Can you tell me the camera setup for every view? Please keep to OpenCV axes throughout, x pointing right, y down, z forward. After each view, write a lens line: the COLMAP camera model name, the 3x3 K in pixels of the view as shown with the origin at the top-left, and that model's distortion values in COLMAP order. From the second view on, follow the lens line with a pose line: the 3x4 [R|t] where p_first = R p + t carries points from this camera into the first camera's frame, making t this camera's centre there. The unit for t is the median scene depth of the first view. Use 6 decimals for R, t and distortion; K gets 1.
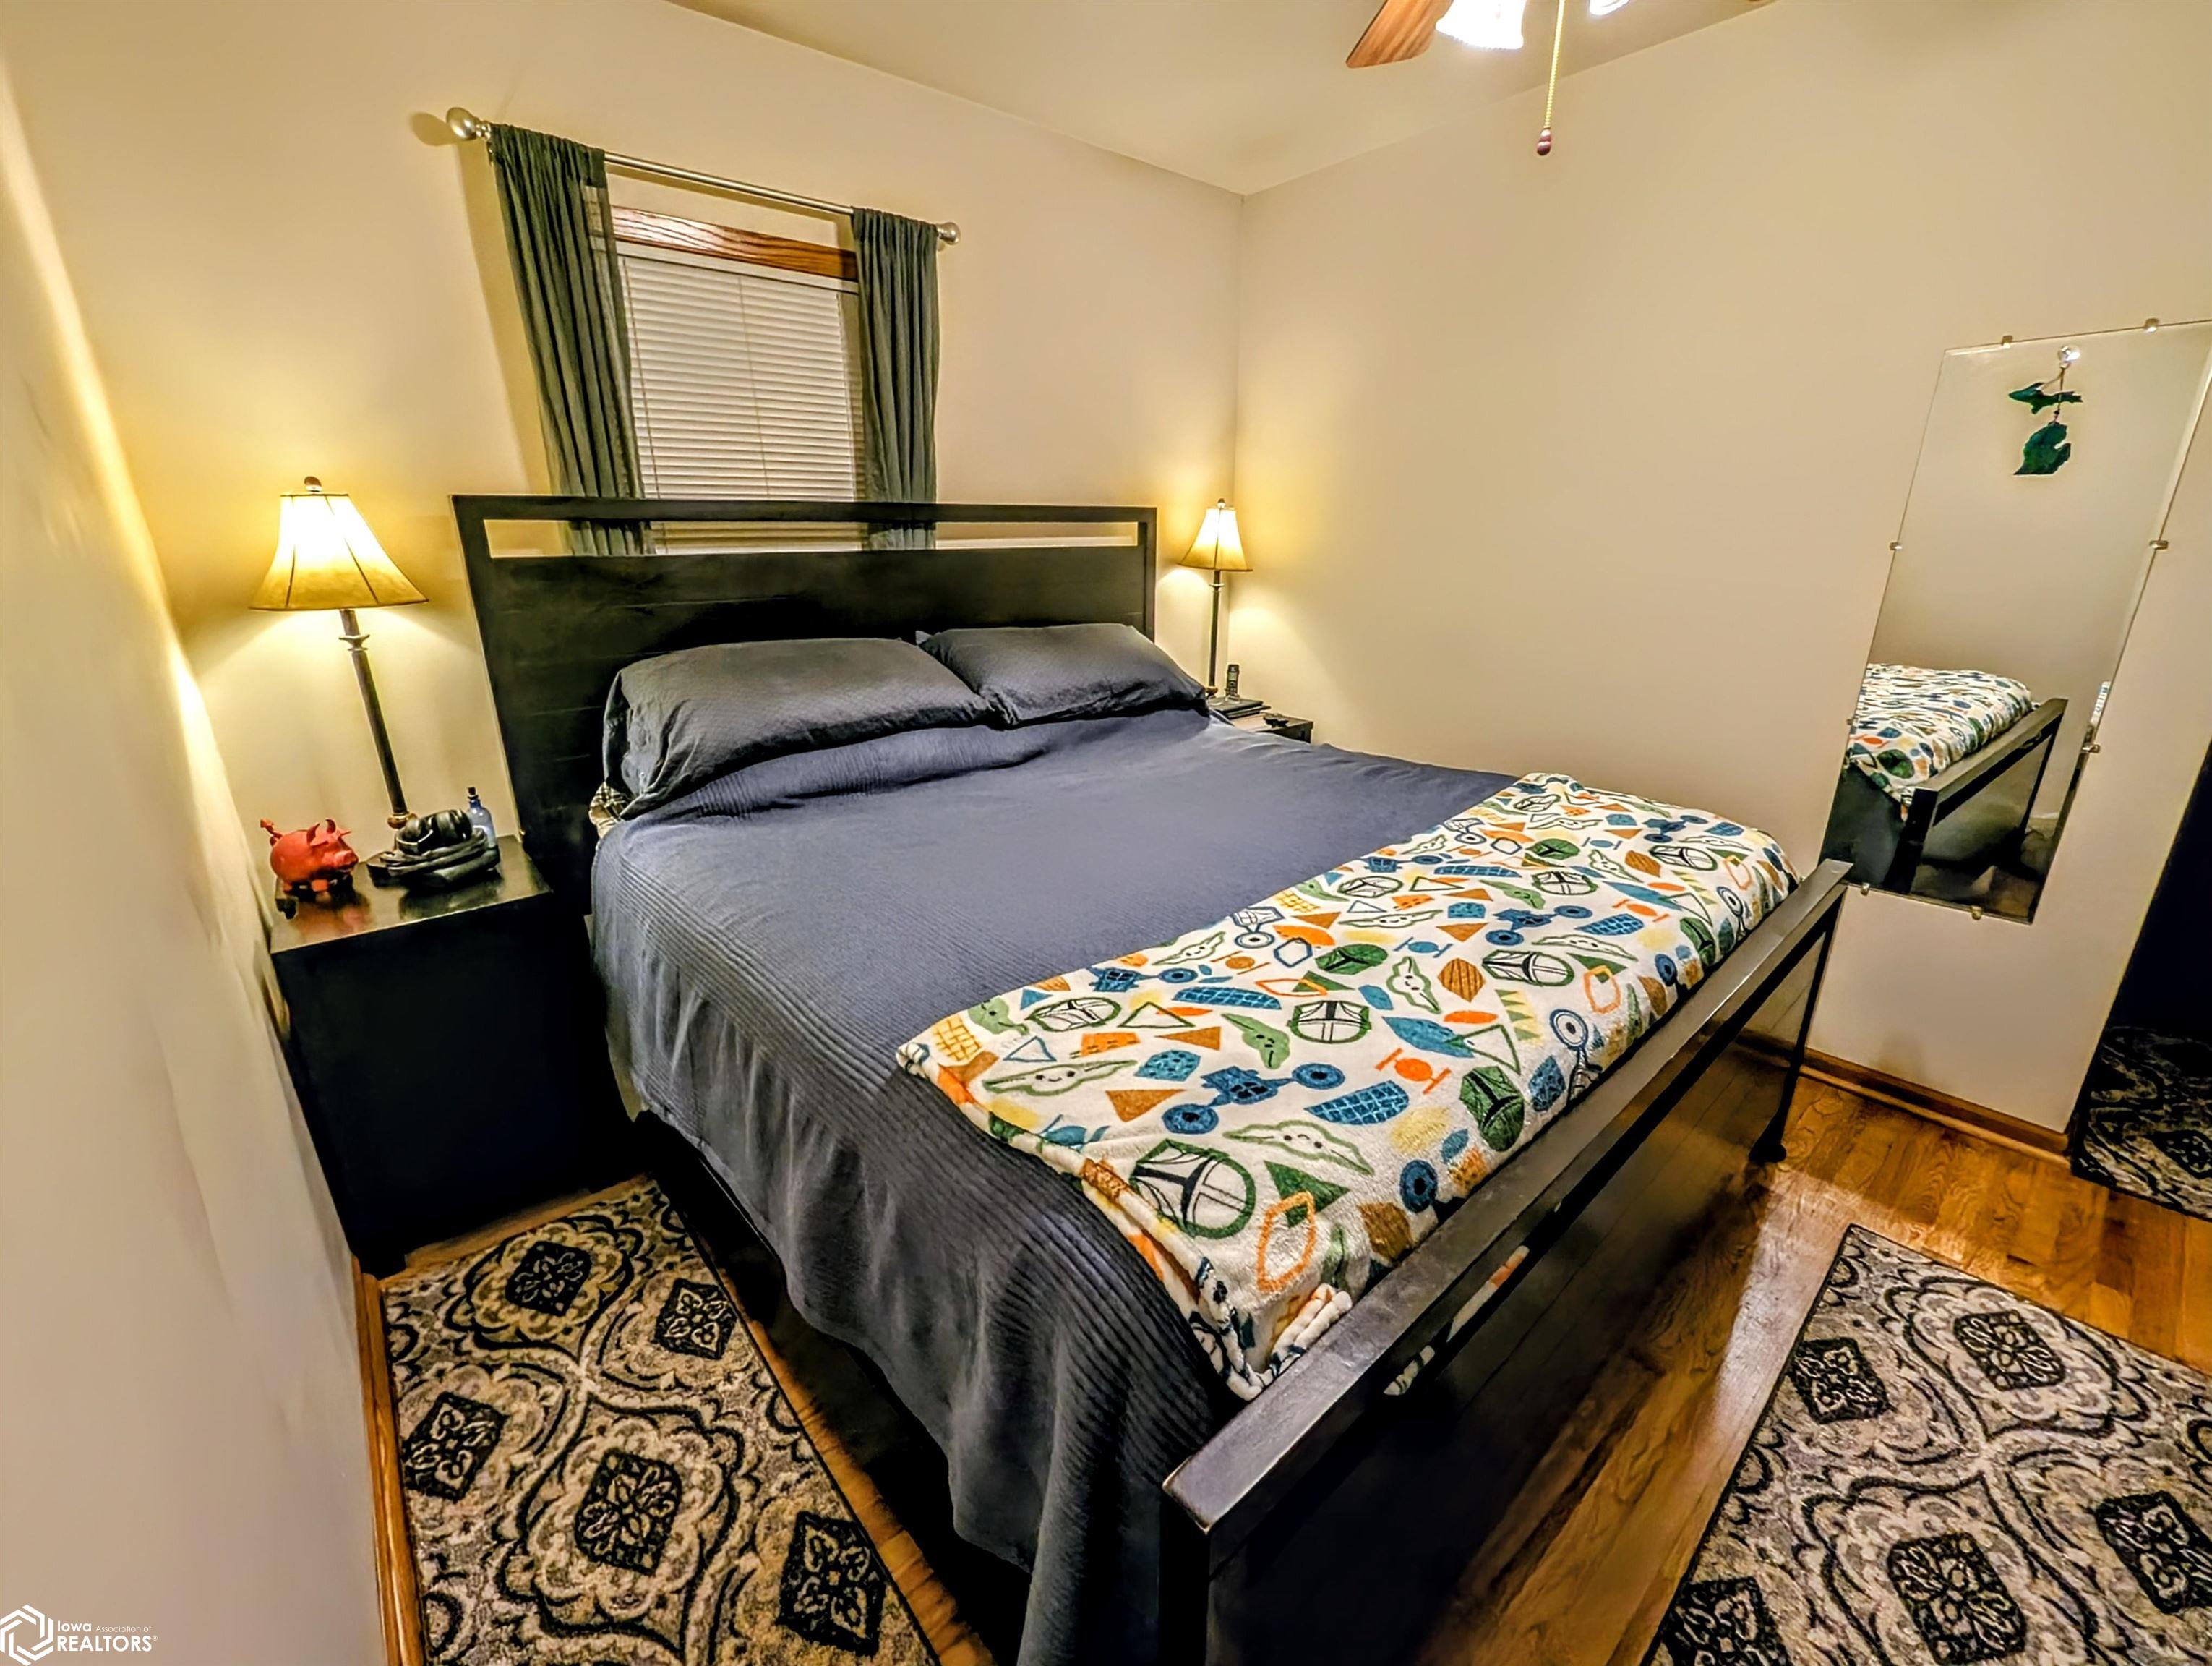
lens RADIAL K [[927.5, 0, 1114.7], [0, 927.5, 825.7], [0, 0, 1]] dist [-0.001190, -0.000012]
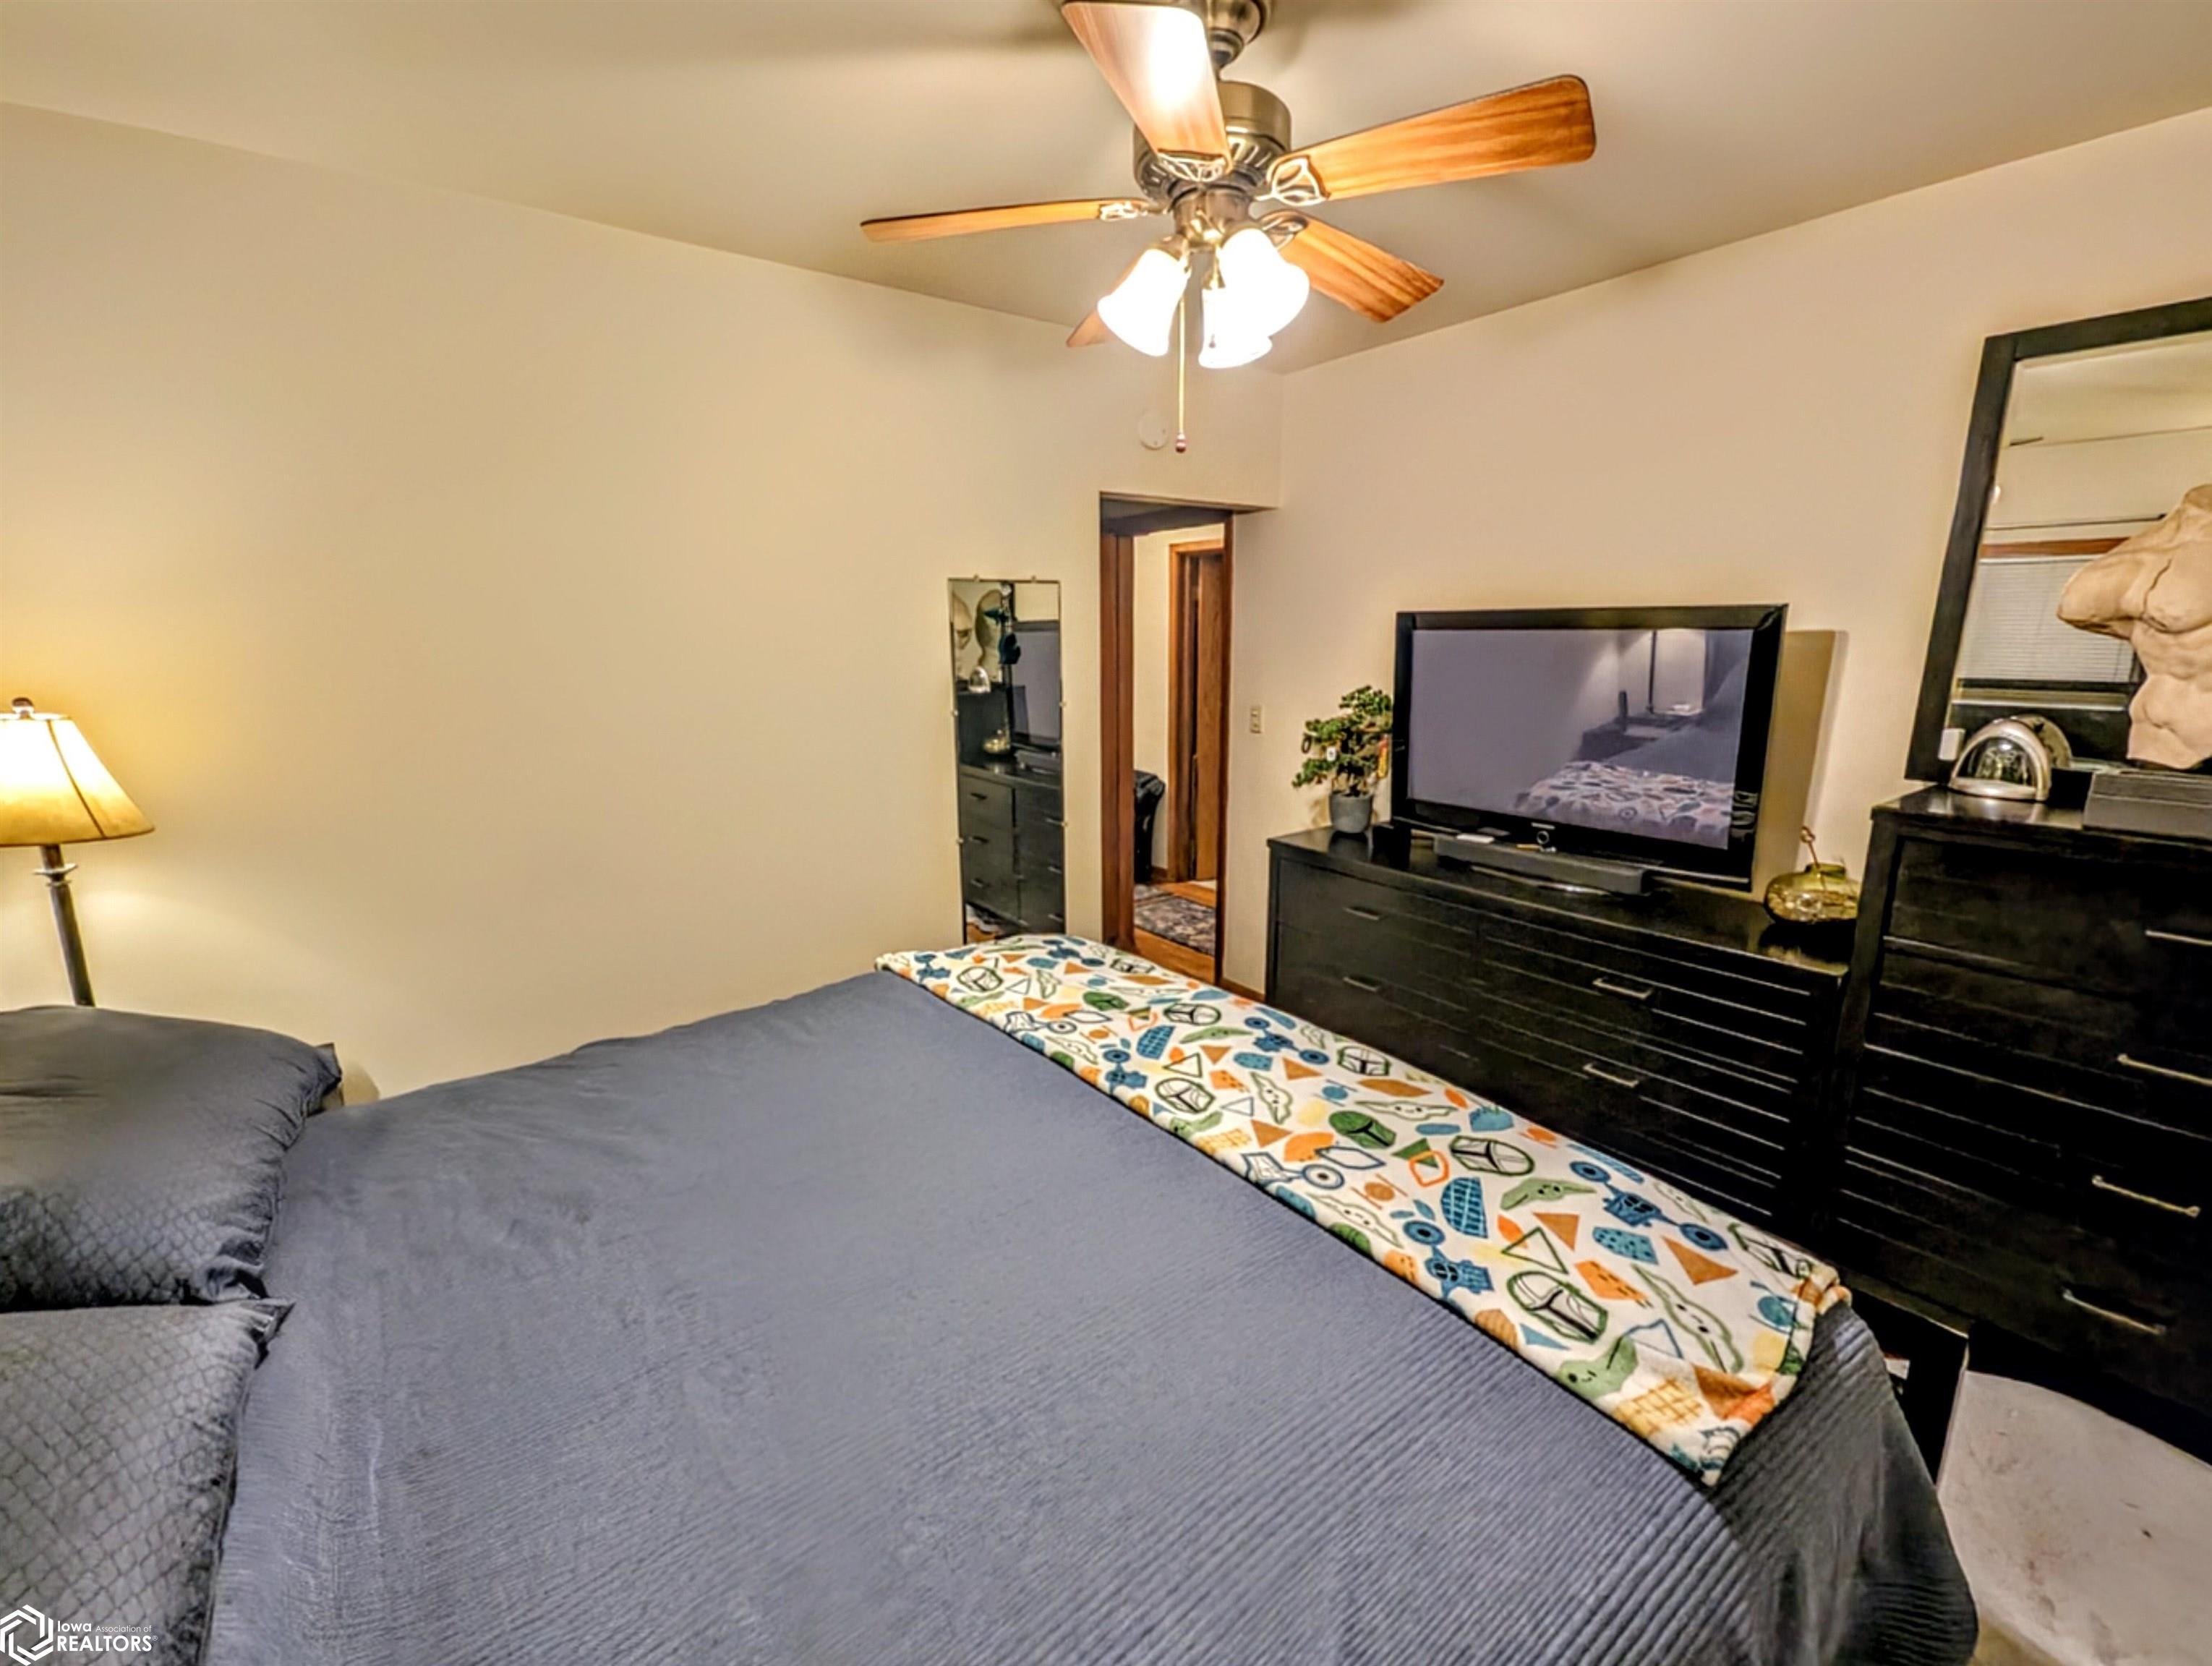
lens RADIAL K [[927.3, 0, 1111.9], [0, 927.3, 831.9], [0, 0, 1]] dist [-0.001190, -0.000012]
pose [[0.075417, -0.208646, 0.975079, -0.679485], [0.312049, 0.933687, 0.175653, -0.418629], [-0.947068, 0.291025, 0.135524, 0.884110]]
